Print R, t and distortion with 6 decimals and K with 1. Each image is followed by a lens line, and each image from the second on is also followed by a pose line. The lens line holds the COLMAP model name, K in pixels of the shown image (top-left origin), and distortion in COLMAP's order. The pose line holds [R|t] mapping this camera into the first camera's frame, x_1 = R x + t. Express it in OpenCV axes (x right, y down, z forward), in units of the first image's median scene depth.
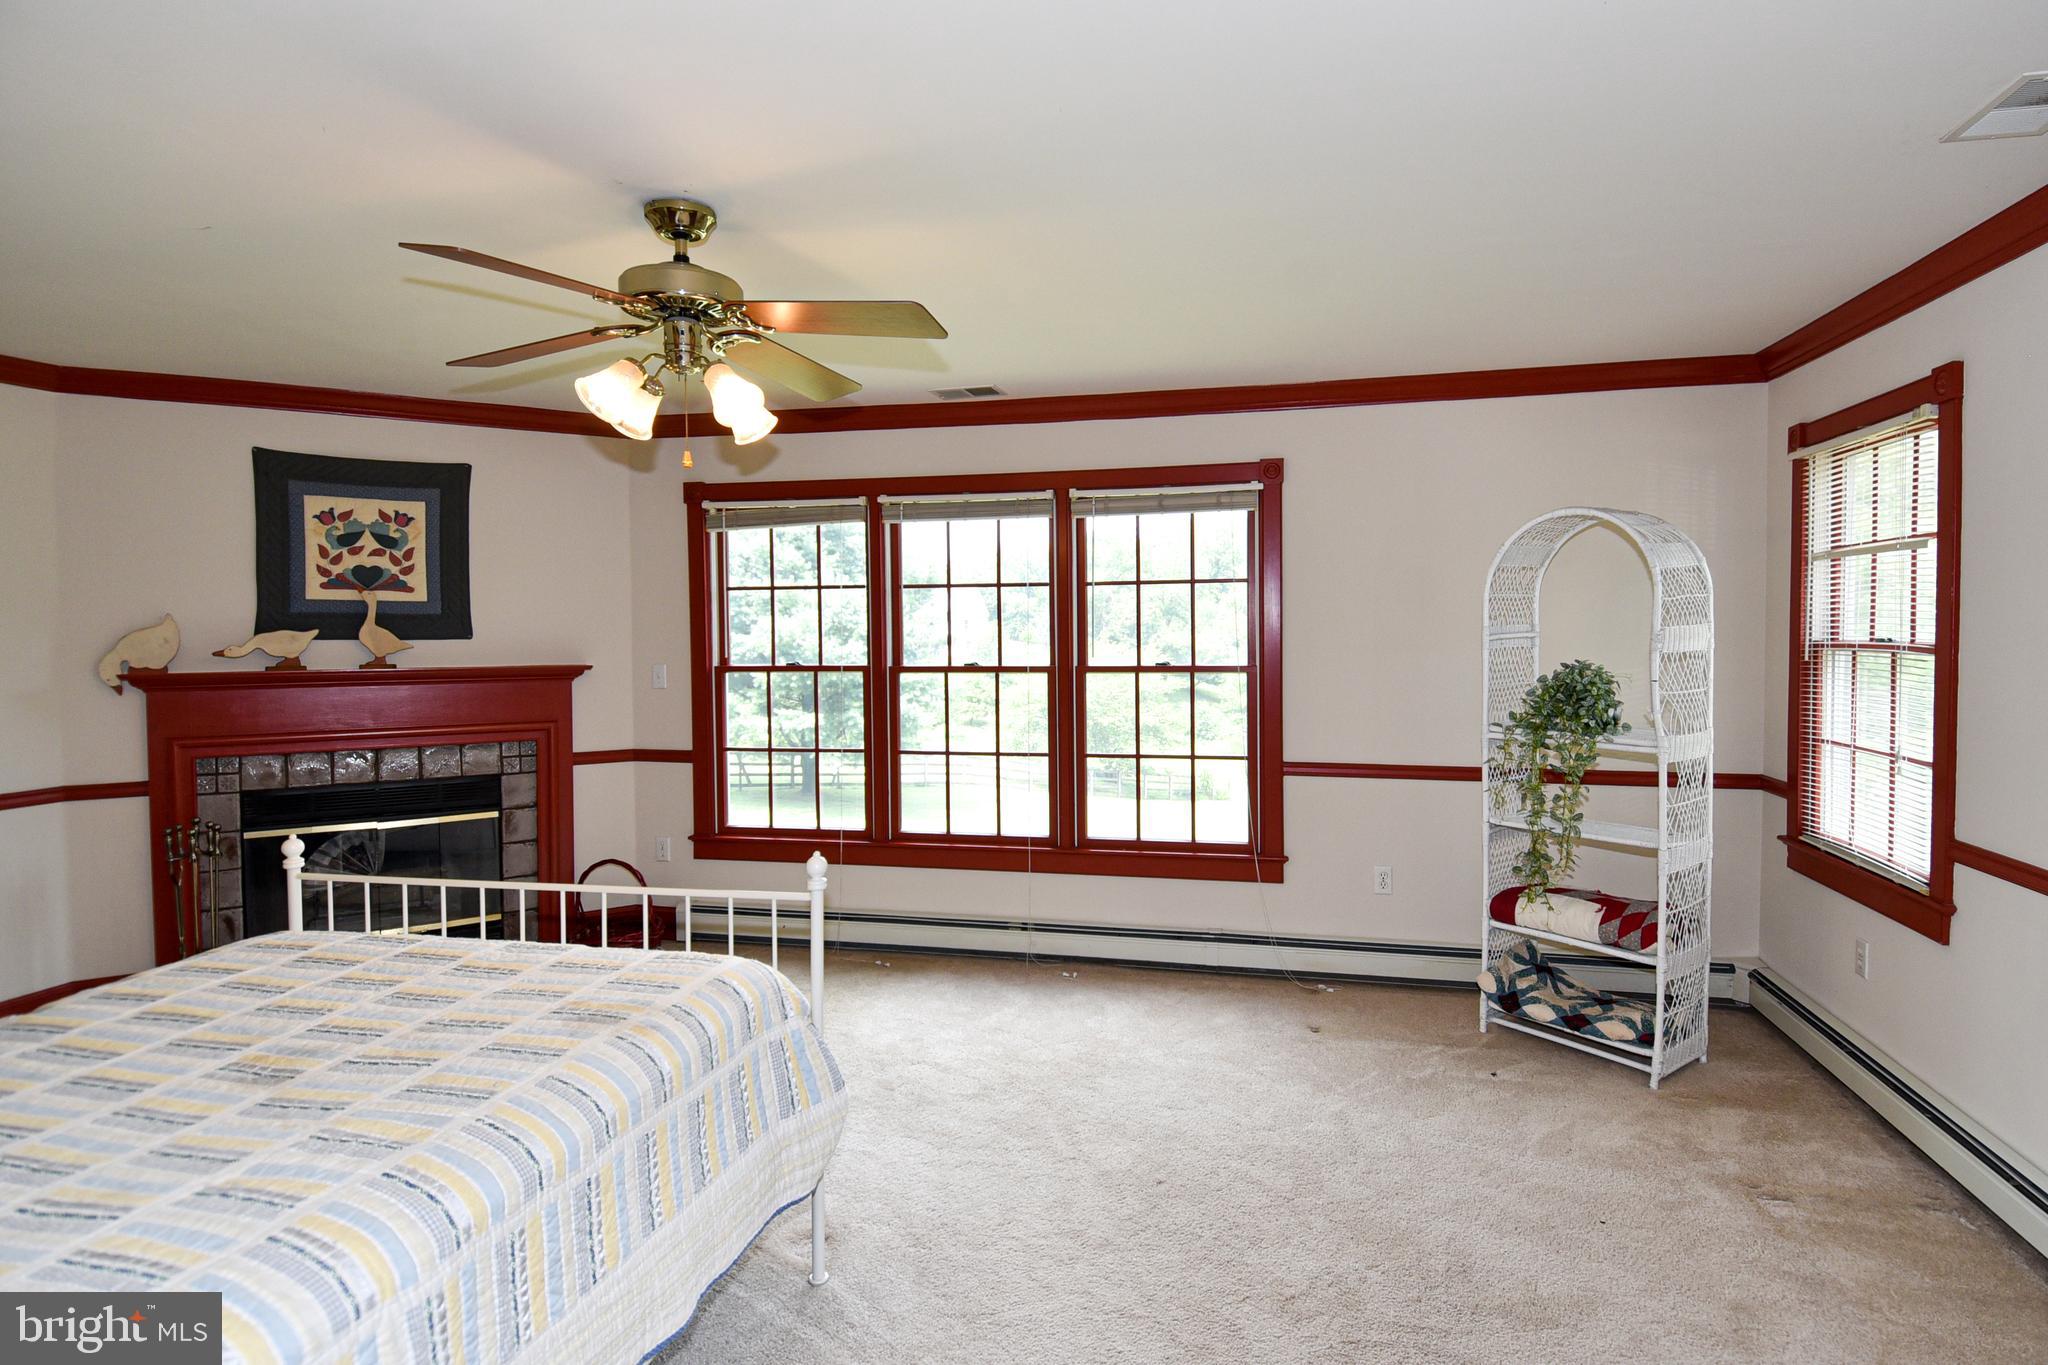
lens RADIAL K [[1077.9, 0, 1059.7], [0, 1077.9, 675.7], [0, 0, 1]] dist [0.062123, -0.058054]
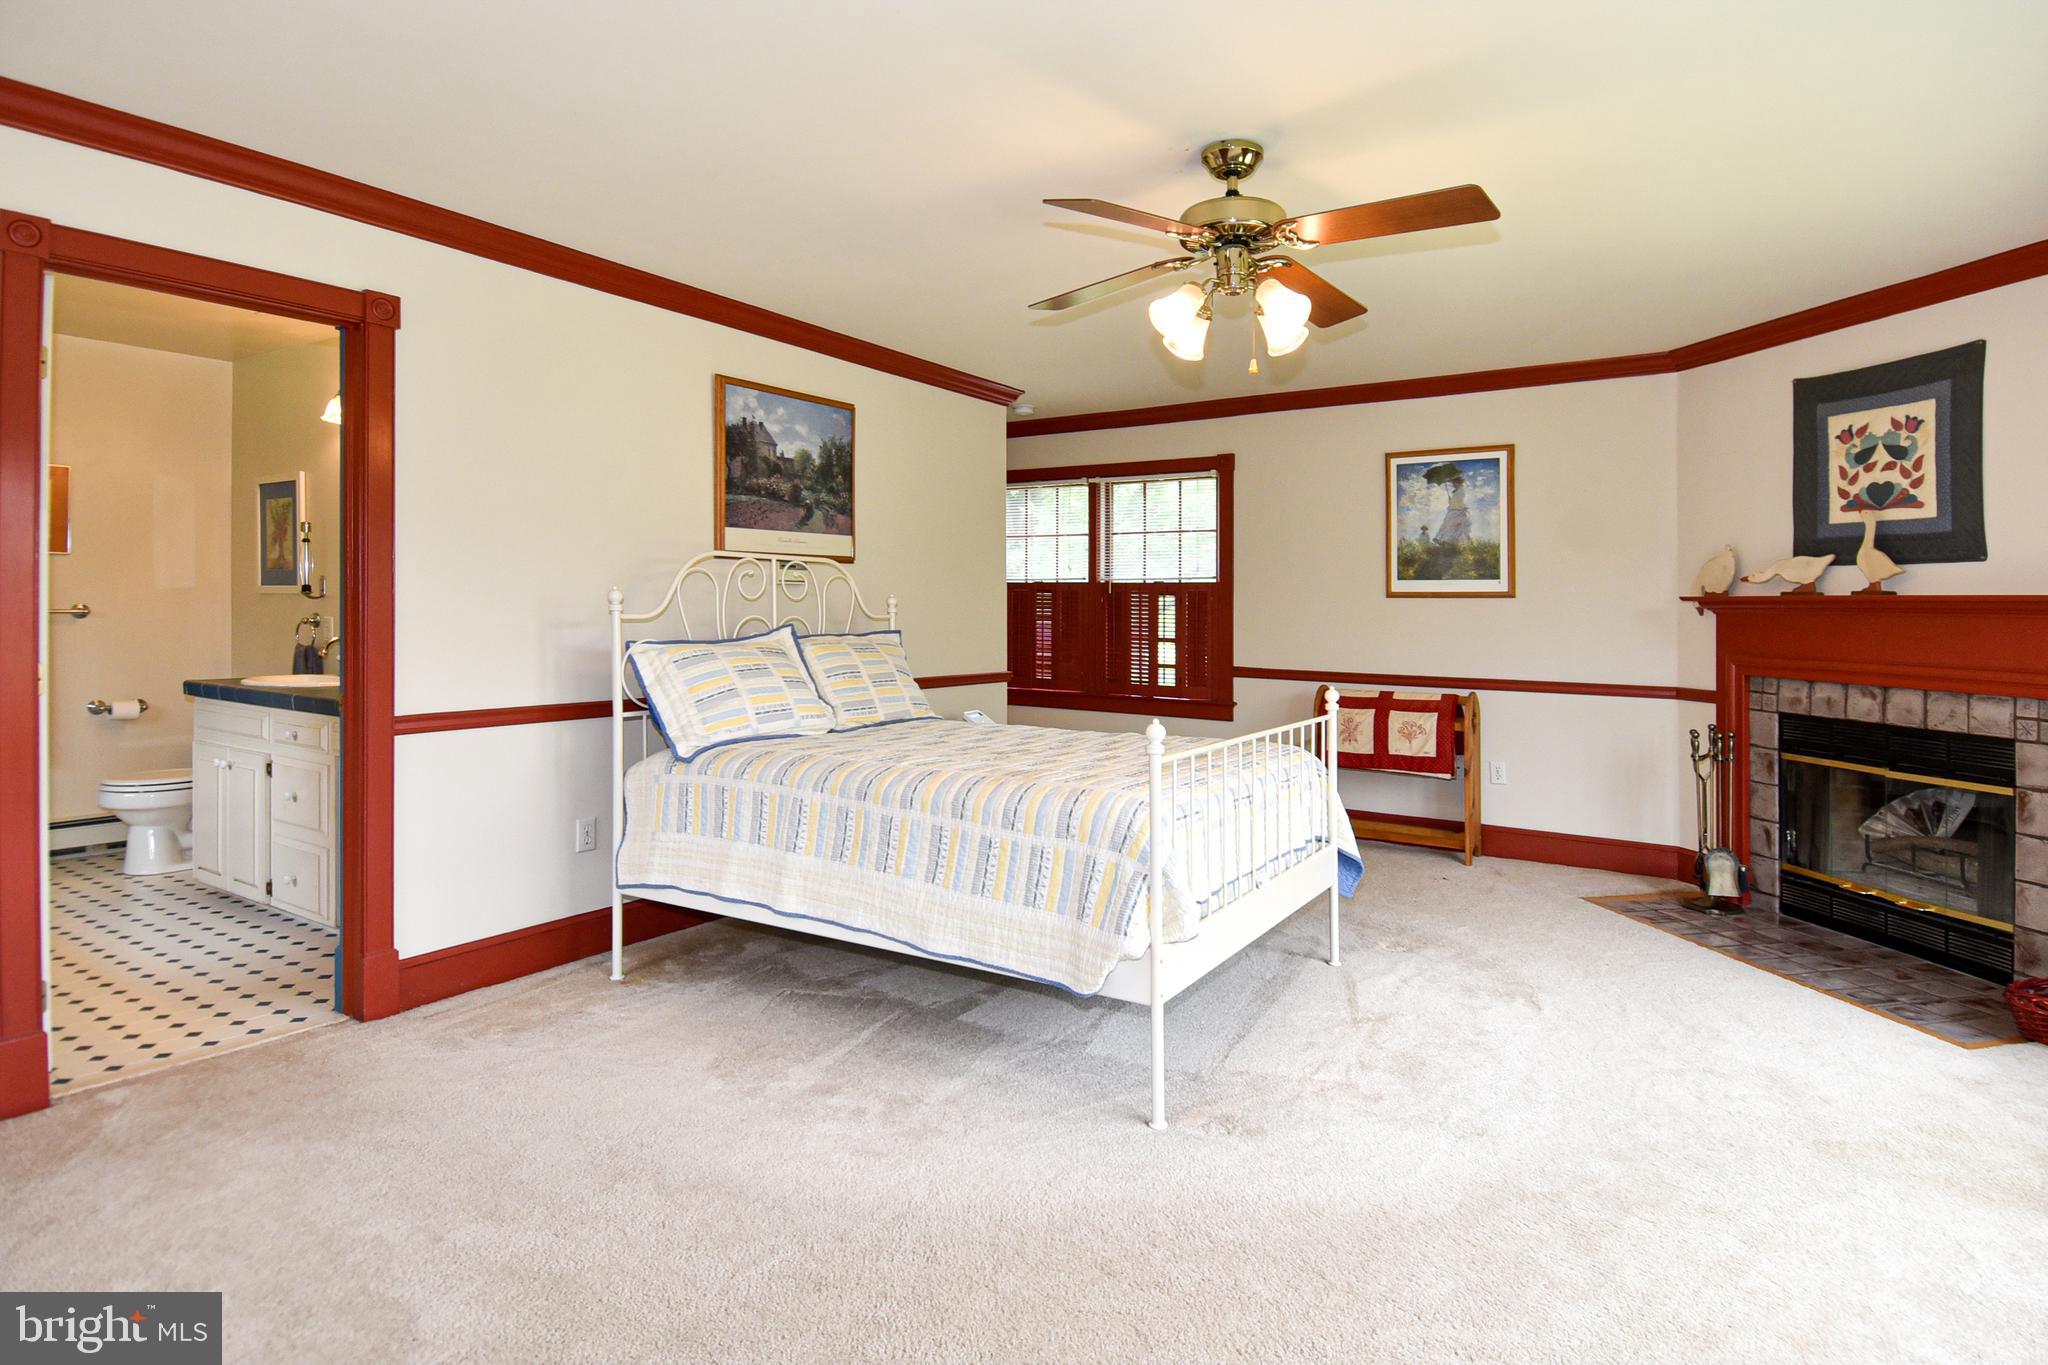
lens RADIAL K [[1086.4, 0, 1132.3], [0, 1086.4, 612.1], [0, 0, 1]] dist [0.001546, -0.000583]
pose [[-0.301504, 0.003159, -0.953460, 0.407491], [-0.050615, 0.998531, 0.019314, 0.020228], [0.952121, 0.054083, -0.300901, 0.687647]]
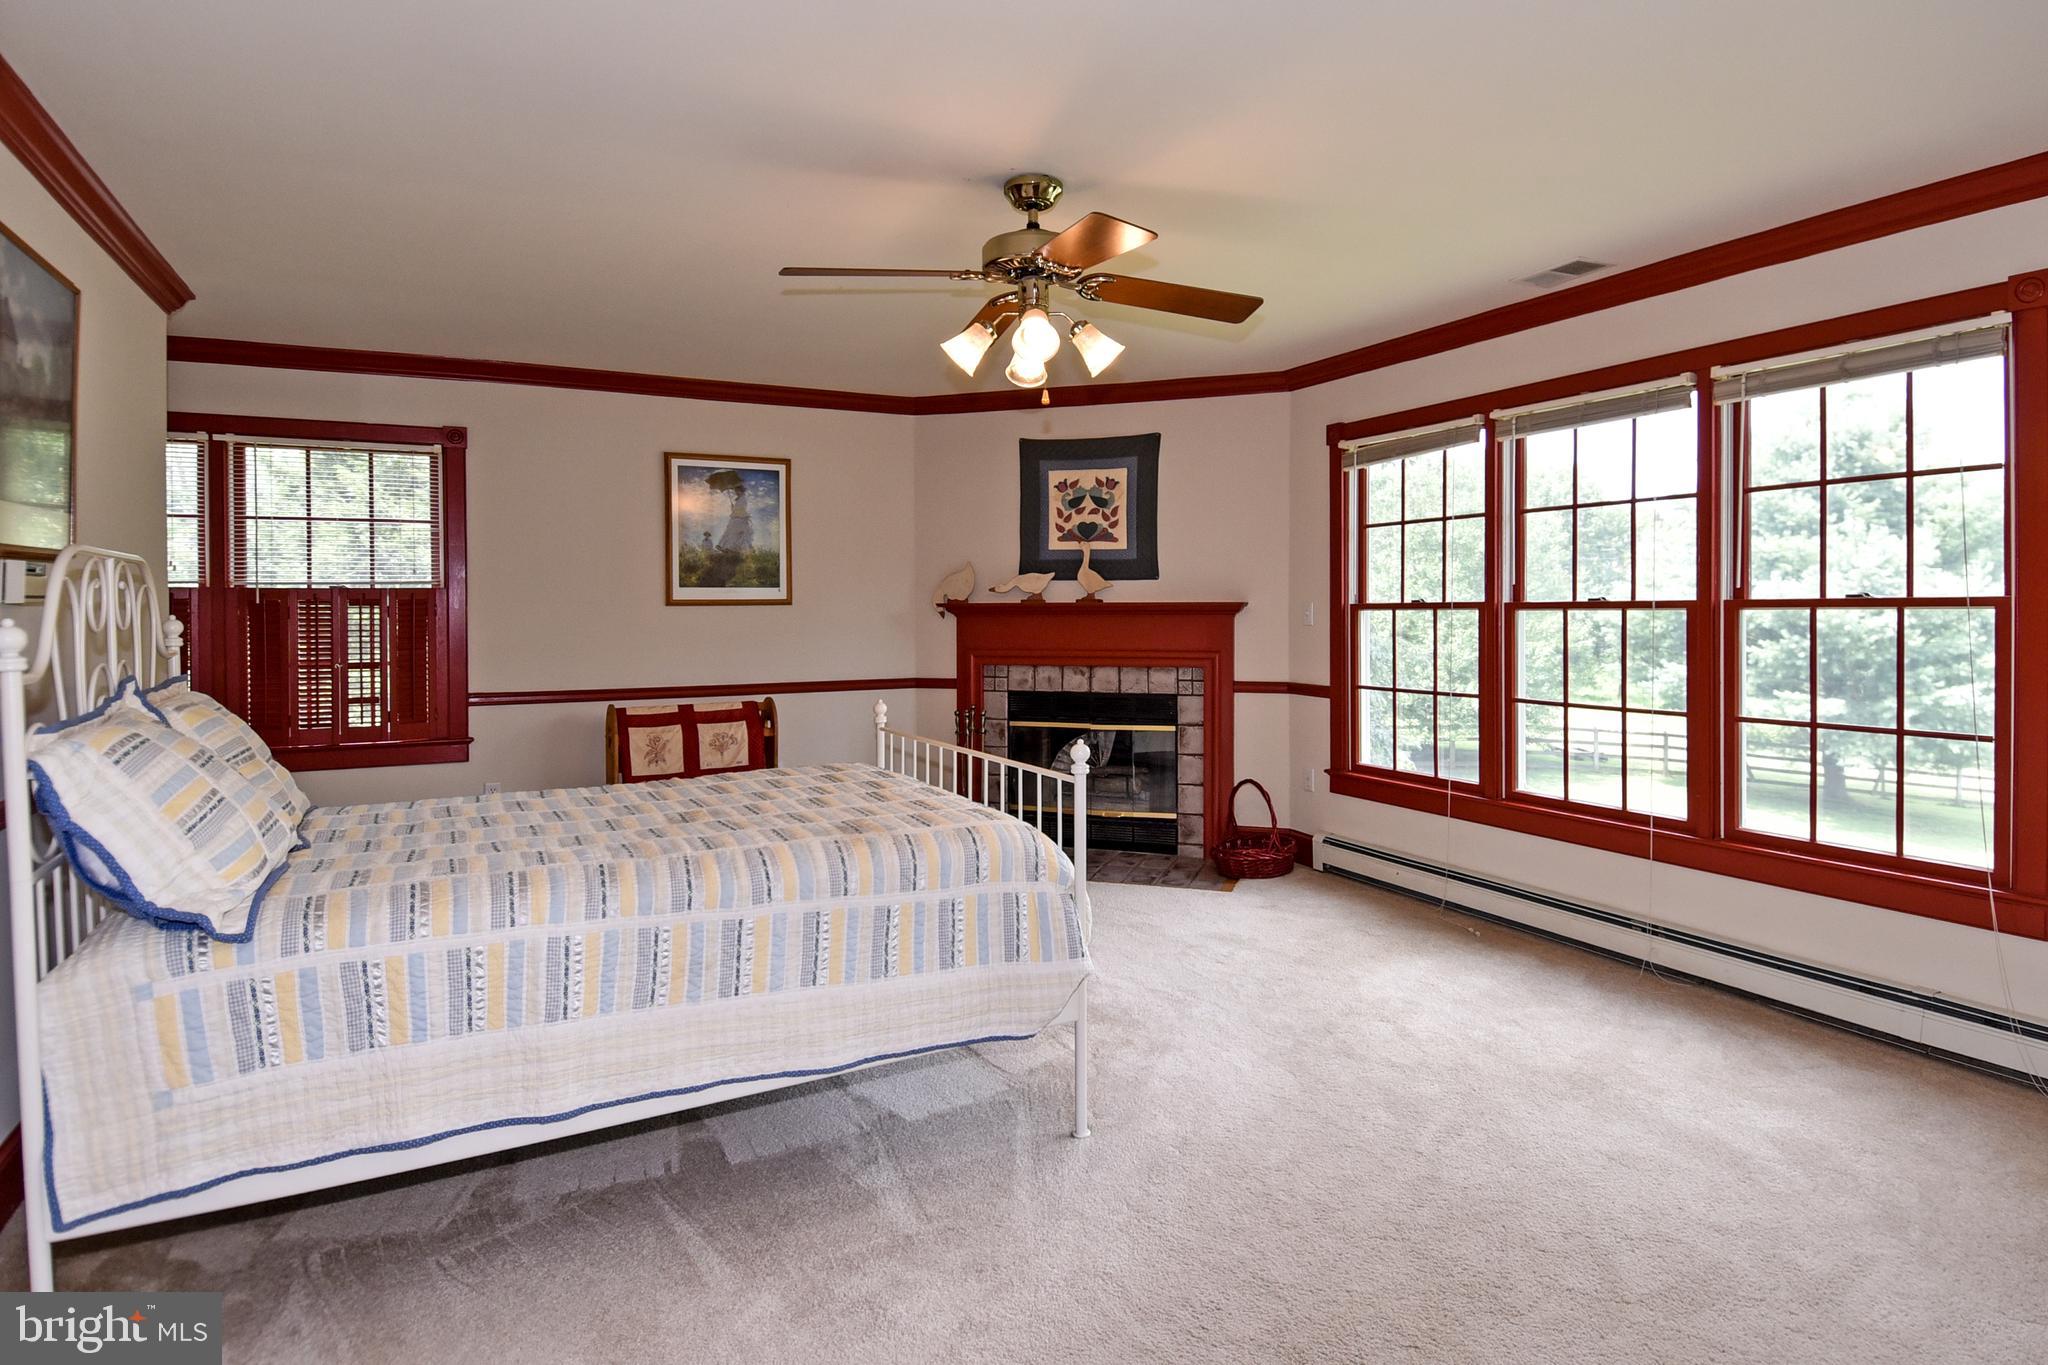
lens RADIAL K [[1089.0, 0, 1024.9], [0, 1089.0, 633.8], [0, 0, 1]] dist [0.073966, -0.059665]
pose [[0.650108, 0.021958, -0.759524, 0.288074], [-0.029795, 0.999550, 0.003394, 0.027459], [0.759257, 0.020423, 0.650470, 0.120416]]
